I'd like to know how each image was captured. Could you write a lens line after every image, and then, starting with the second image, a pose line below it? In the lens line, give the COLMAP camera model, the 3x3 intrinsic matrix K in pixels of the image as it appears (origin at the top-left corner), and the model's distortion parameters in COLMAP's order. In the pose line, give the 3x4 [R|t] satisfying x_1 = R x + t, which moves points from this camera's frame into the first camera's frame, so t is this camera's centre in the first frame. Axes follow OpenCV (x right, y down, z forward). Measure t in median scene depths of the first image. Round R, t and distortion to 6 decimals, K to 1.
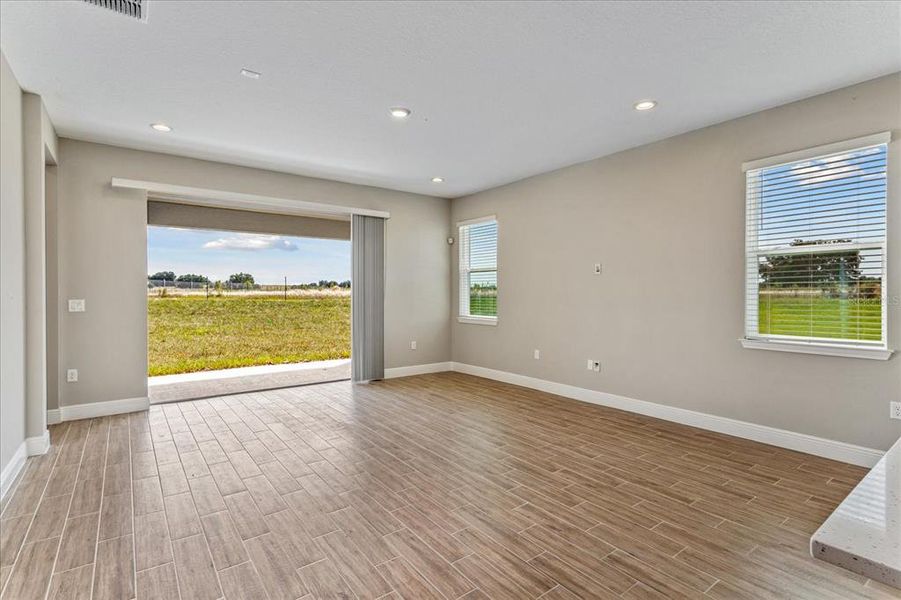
lens RADIAL K [[440.3, 0, 447.5], [0, 440.3, 298.5], [0, 0, 1]] dist [0.009048, -0.001170]
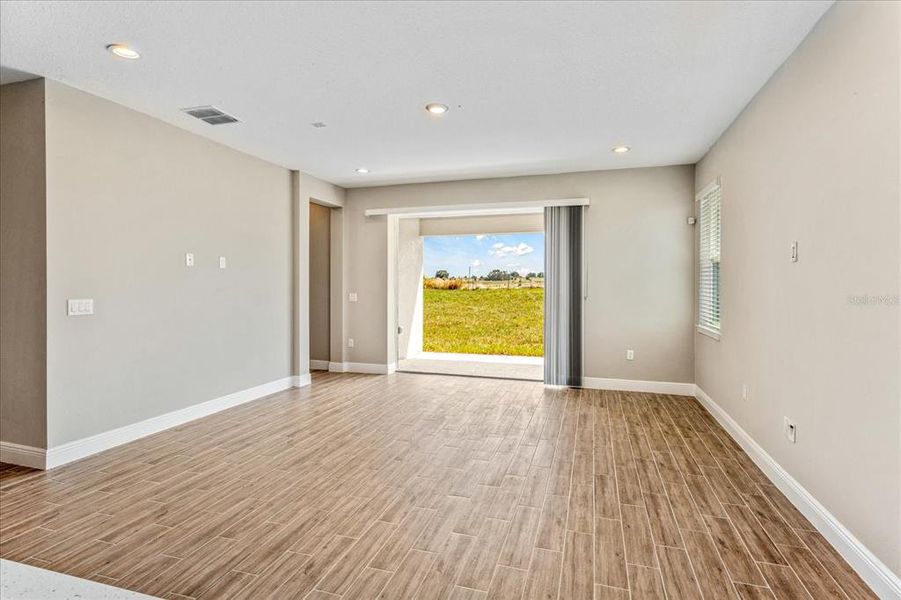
lens RADIAL K [[440.3, 0, 451.0], [0, 440.3, 294.3], [0, 0, 1]] dist [0.009048, -0.001170]
pose [[0.592419, 0.020080, -0.805380, 0.664407], [-0.013208, 0.999797, 0.015212, -0.024304], [0.805522, 0.001626, 0.592564, 0.424735]]
